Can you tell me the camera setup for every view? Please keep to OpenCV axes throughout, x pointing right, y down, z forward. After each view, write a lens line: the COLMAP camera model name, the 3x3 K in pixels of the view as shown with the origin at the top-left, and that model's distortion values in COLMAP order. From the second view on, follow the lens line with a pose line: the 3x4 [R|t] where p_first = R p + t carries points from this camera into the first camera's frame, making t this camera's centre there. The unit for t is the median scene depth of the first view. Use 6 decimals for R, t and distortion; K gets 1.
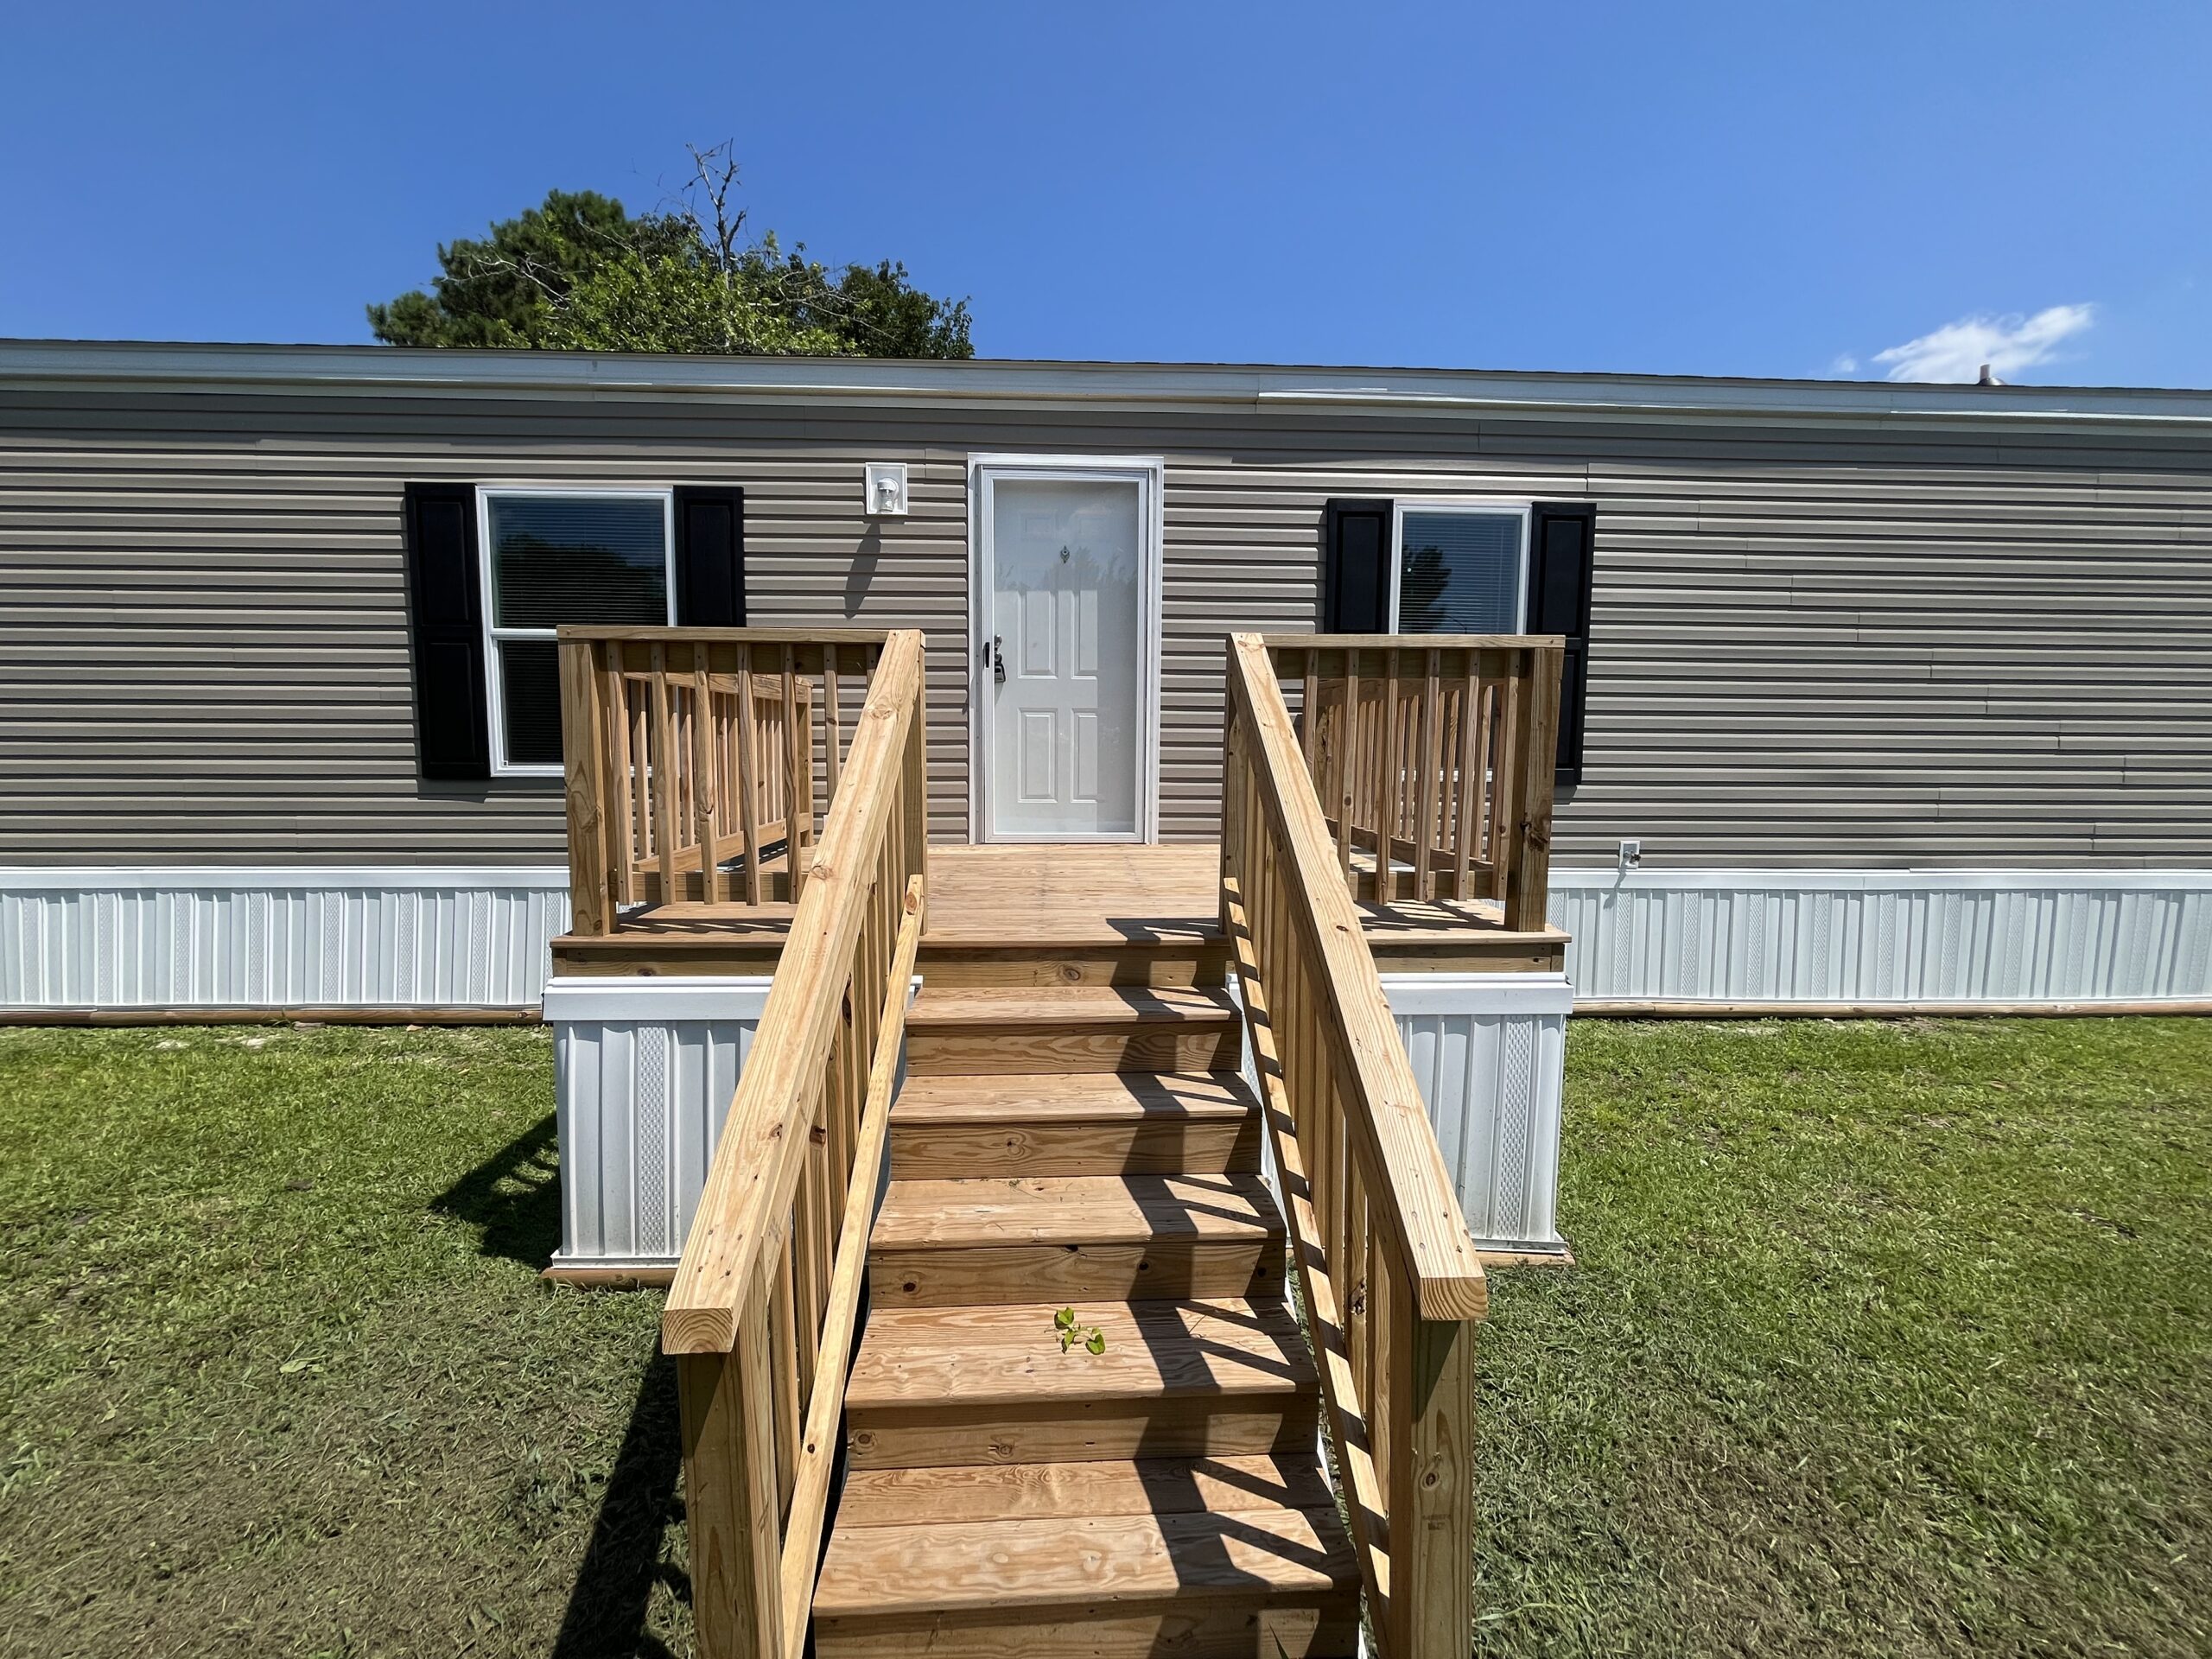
lens RADIAL K [[932.8, 0, 1107.6], [0, 932.8, 832.2], [0, 0, 1]] dist [-0.002552, -0.000139]
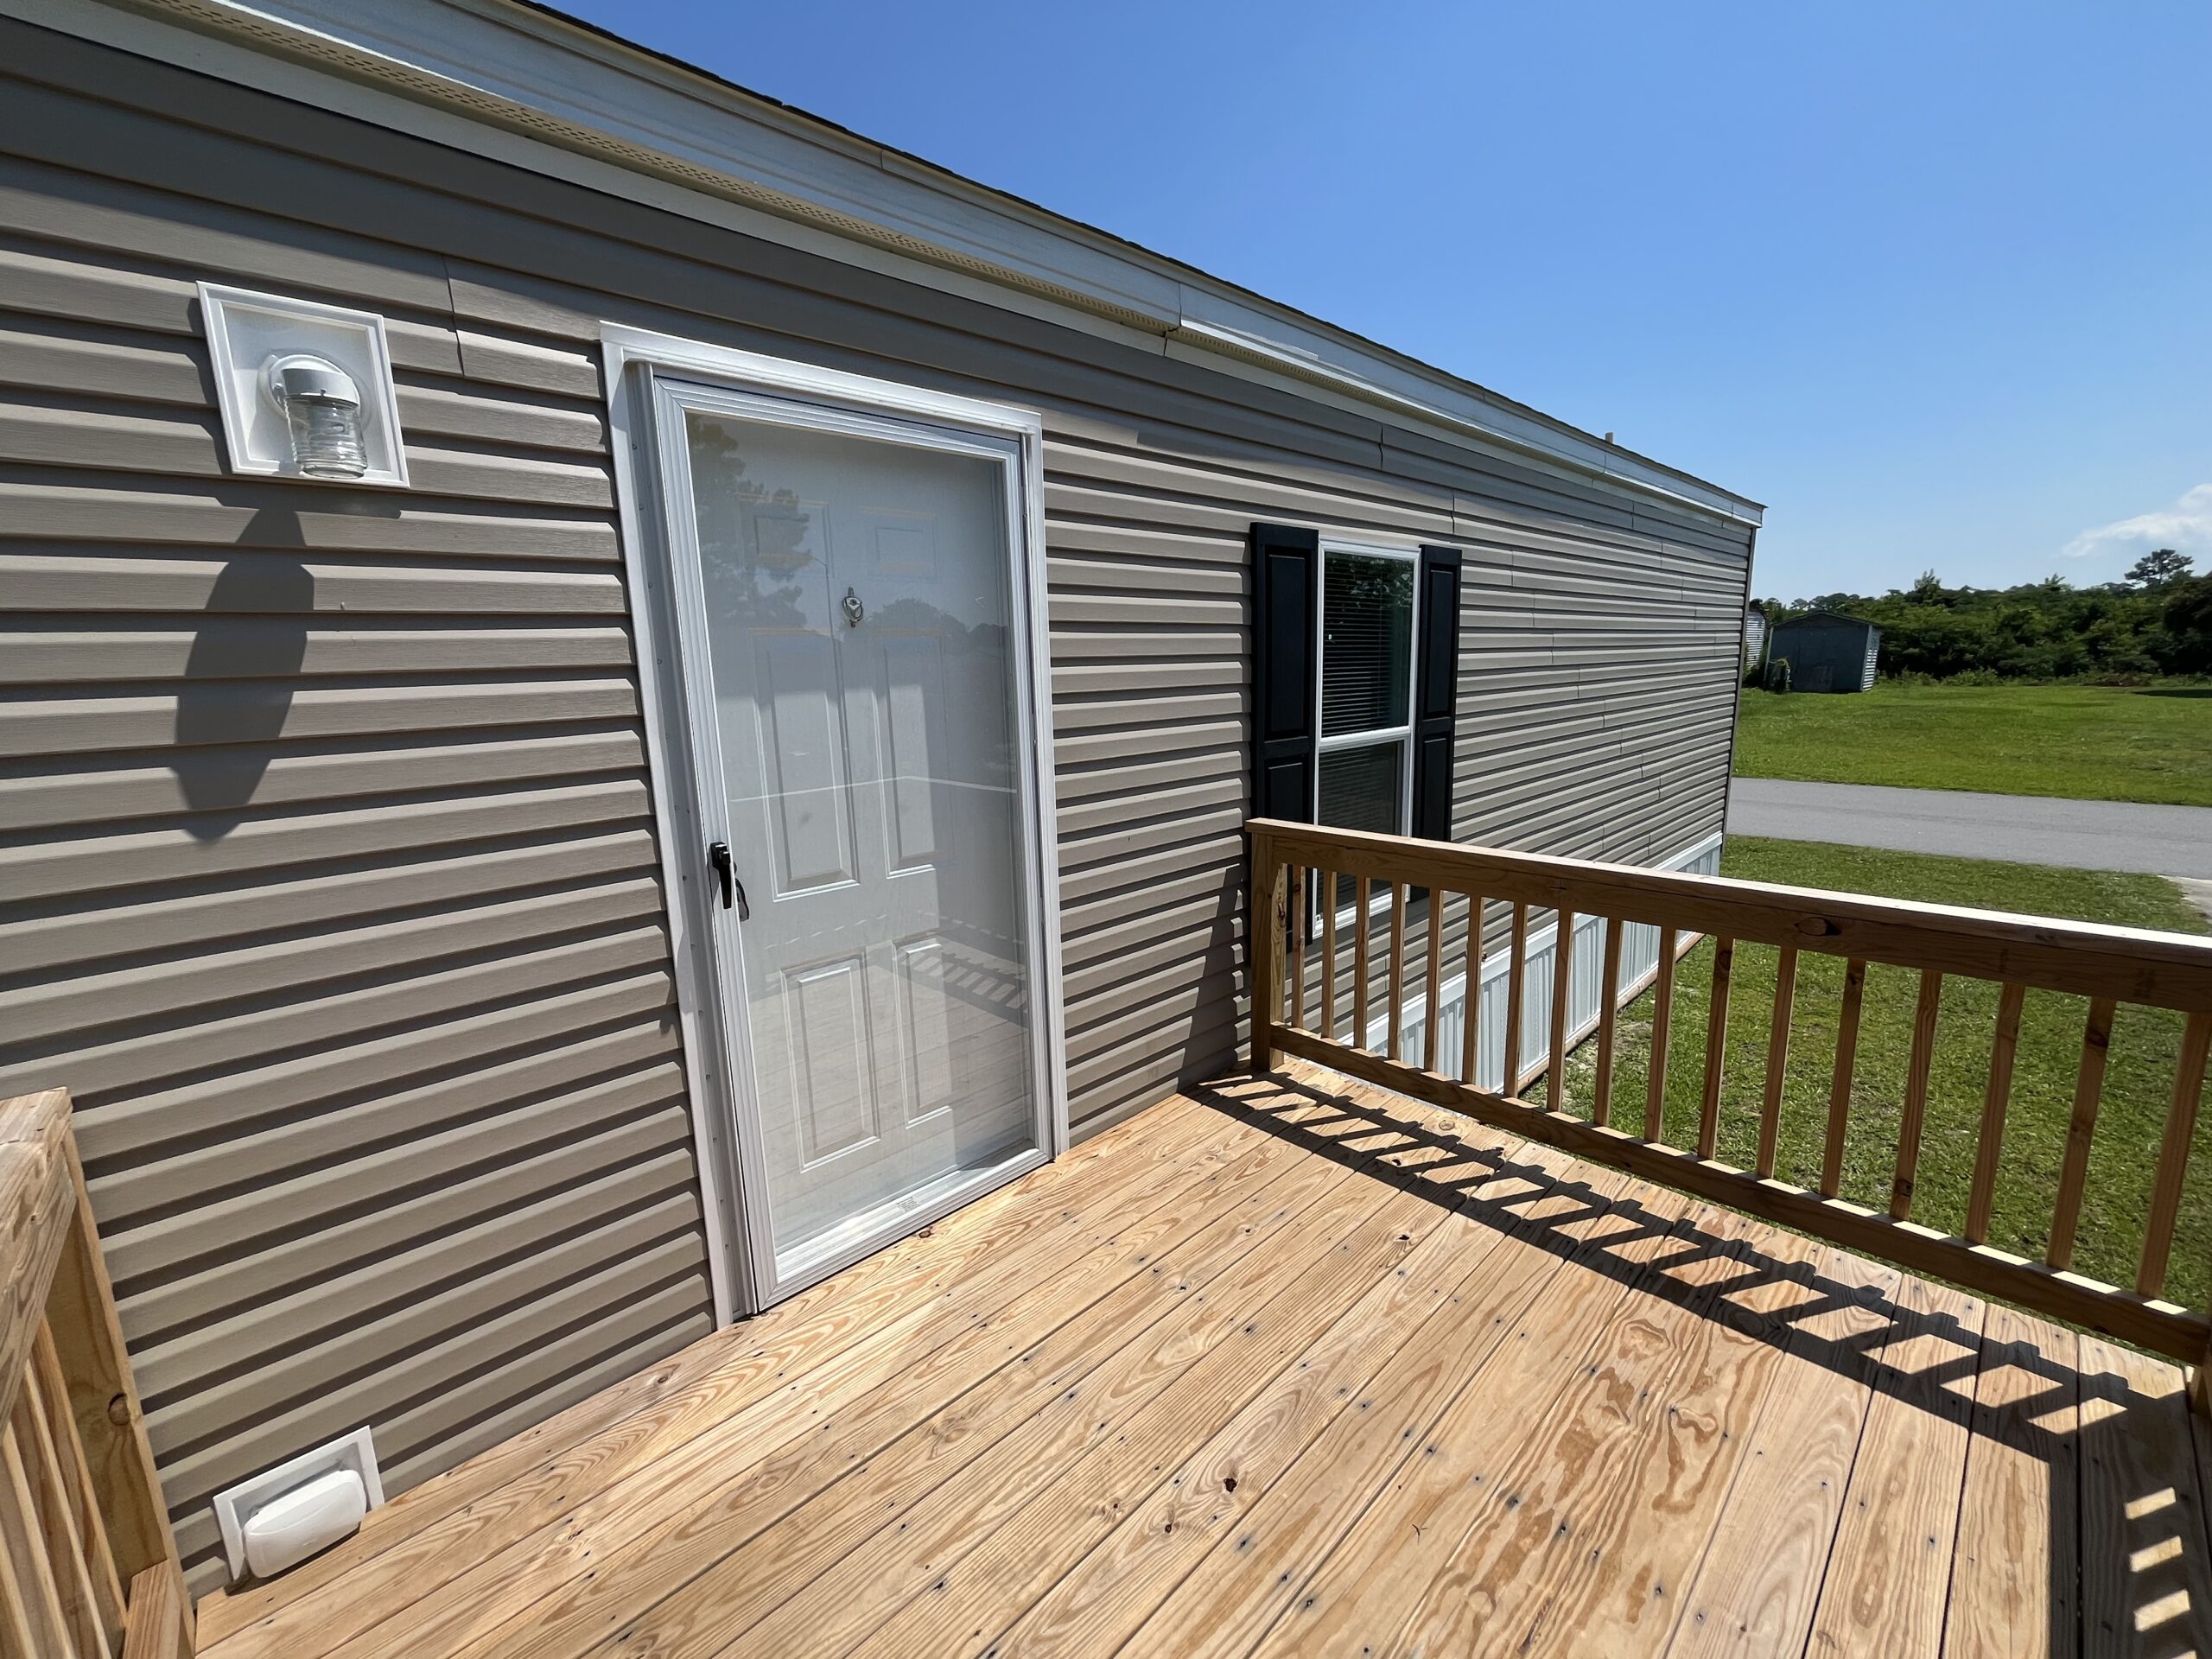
lens RADIAL K [[898.0, 0, 1112.6], [0, 898.0, 824.4], [0, 0, 1]] dist [-0.001824, -0.000385]
pose [[0.756654, -0.144011, 0.637759, -0.238652], [0.095261, 0.989314, 0.110374, -0.234467], [-0.646839, -0.022761, 0.762287, 0.603391]]
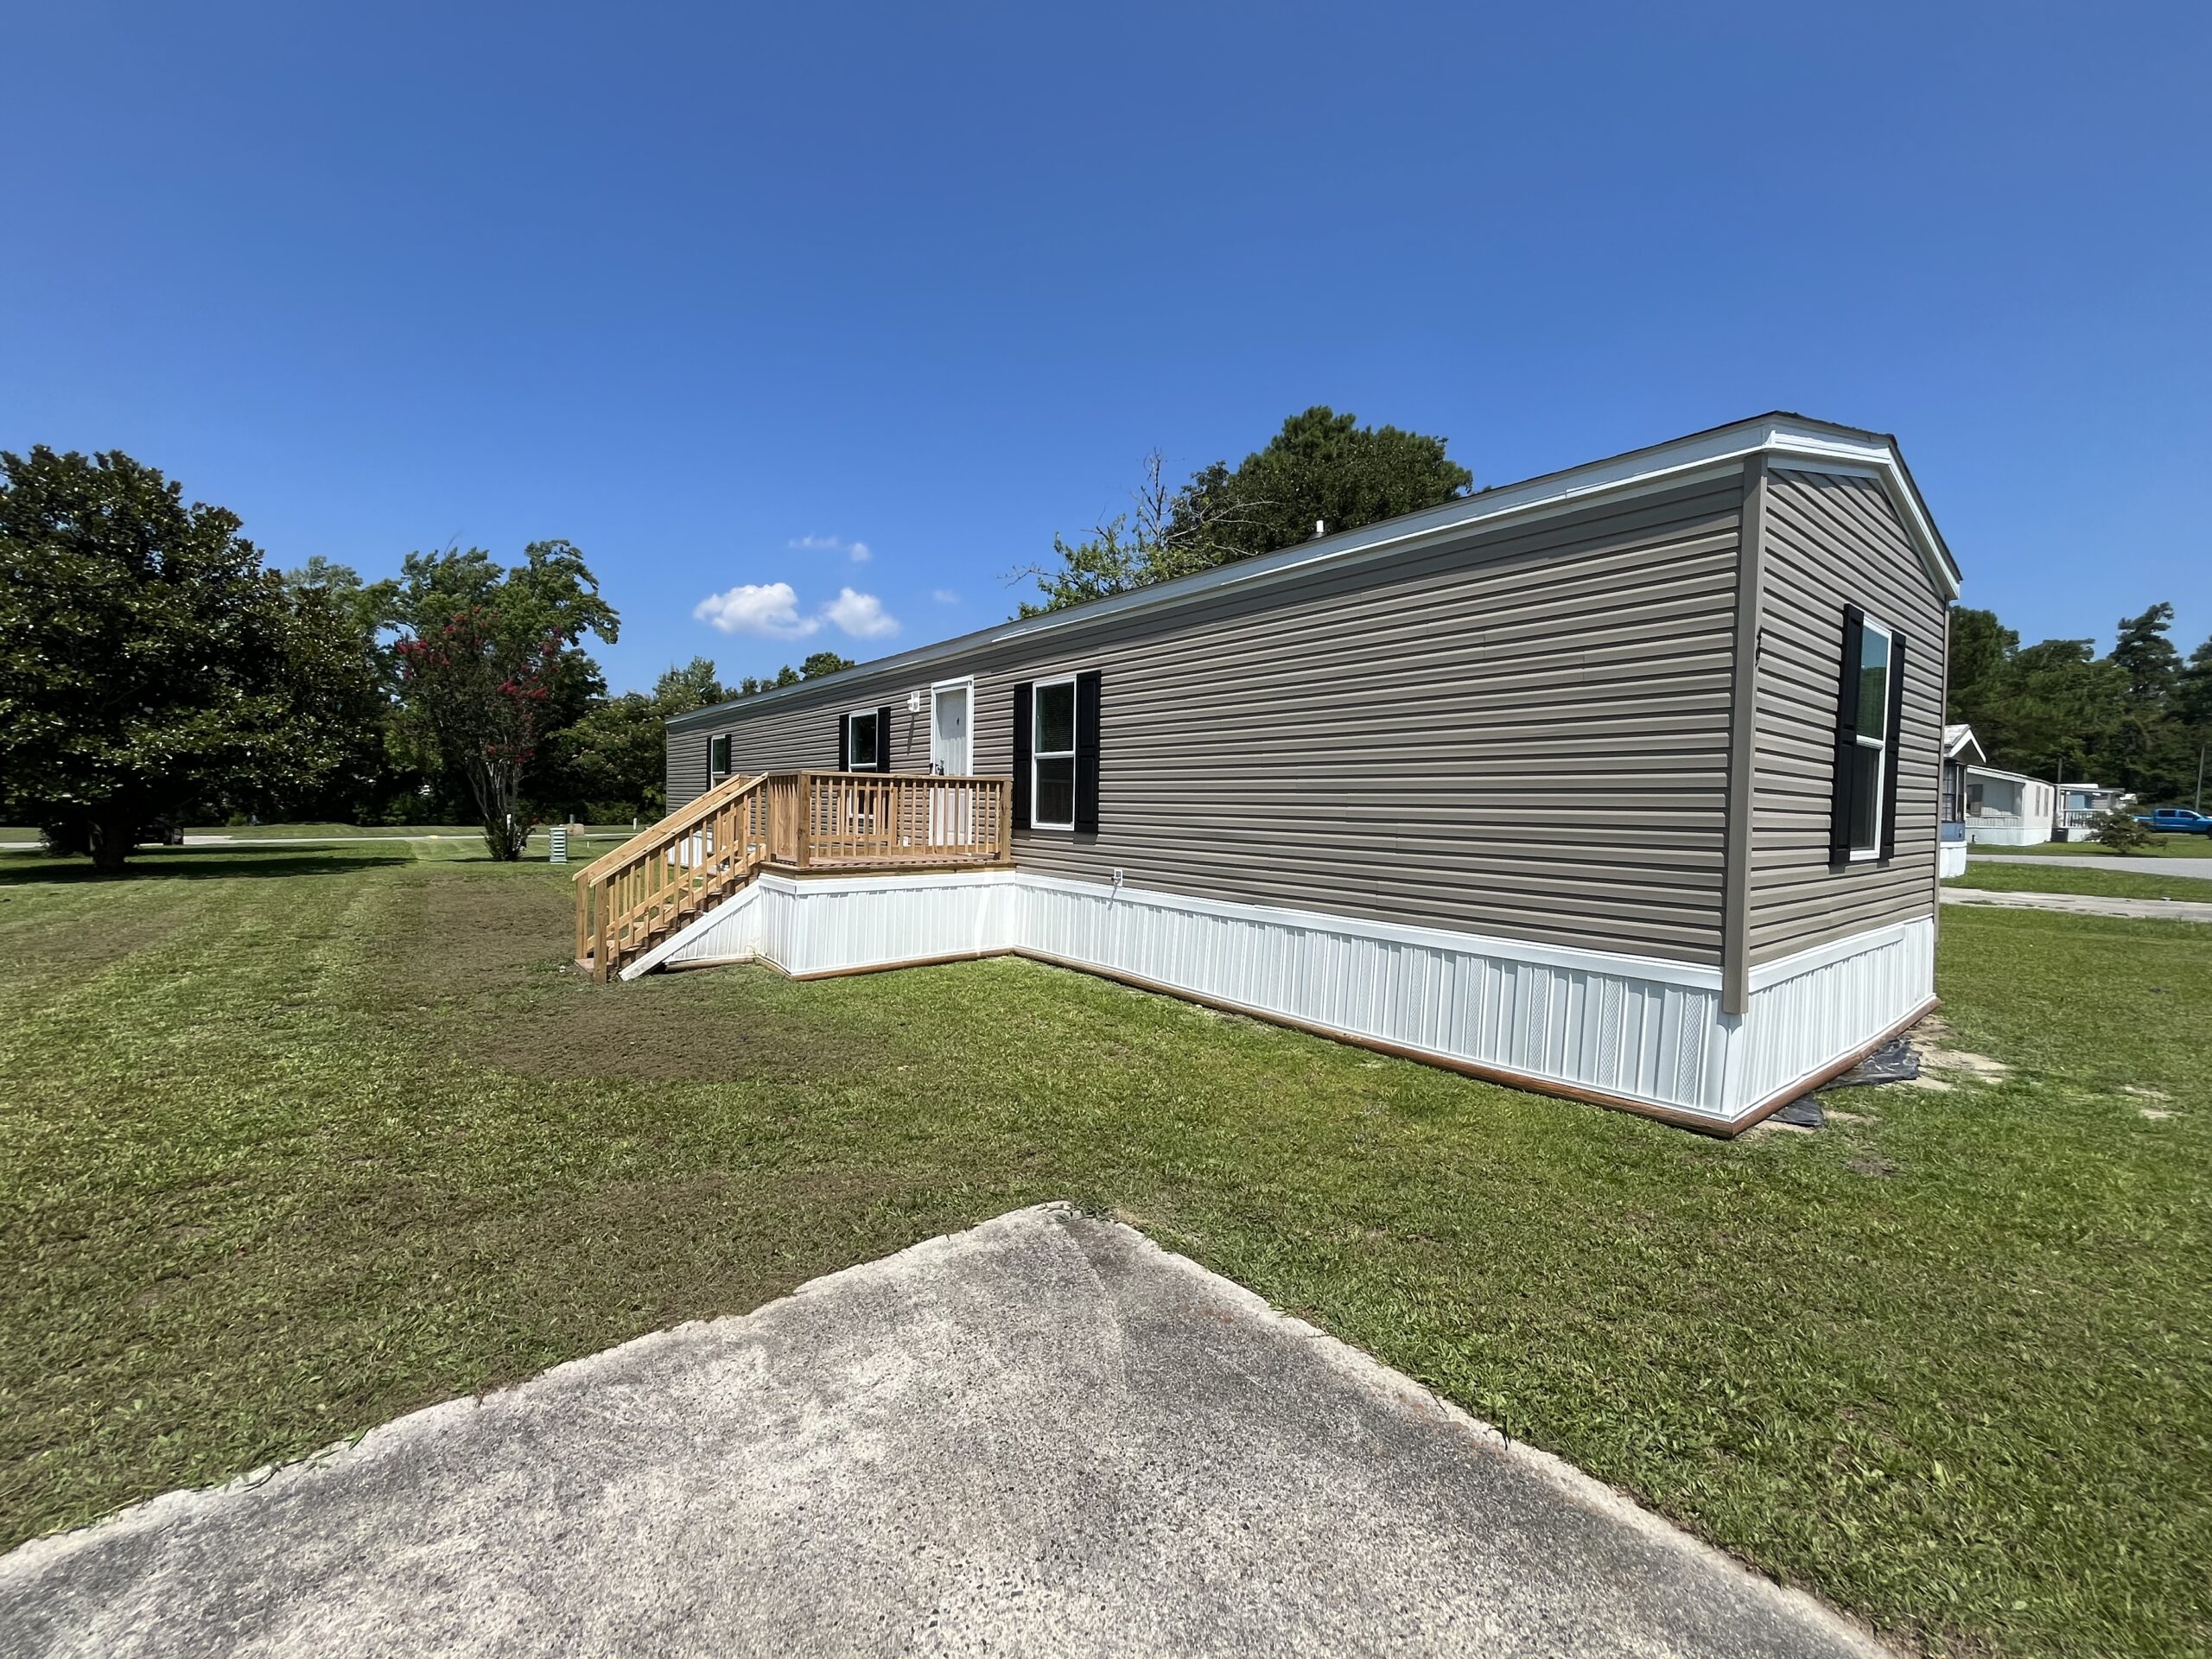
lens RADIAL K [[898.0, 0, 1115.2], [0, 898.0, 851.3], [0, 0, 1]] dist [-0.001824, -0.000385]
pose [[0.589519, 0.045084, -0.806495, 1.913112], [-0.100758, 0.994747, -0.018043, 0.006973], [0.801446, 0.091898, 0.590965, 0.073603]]
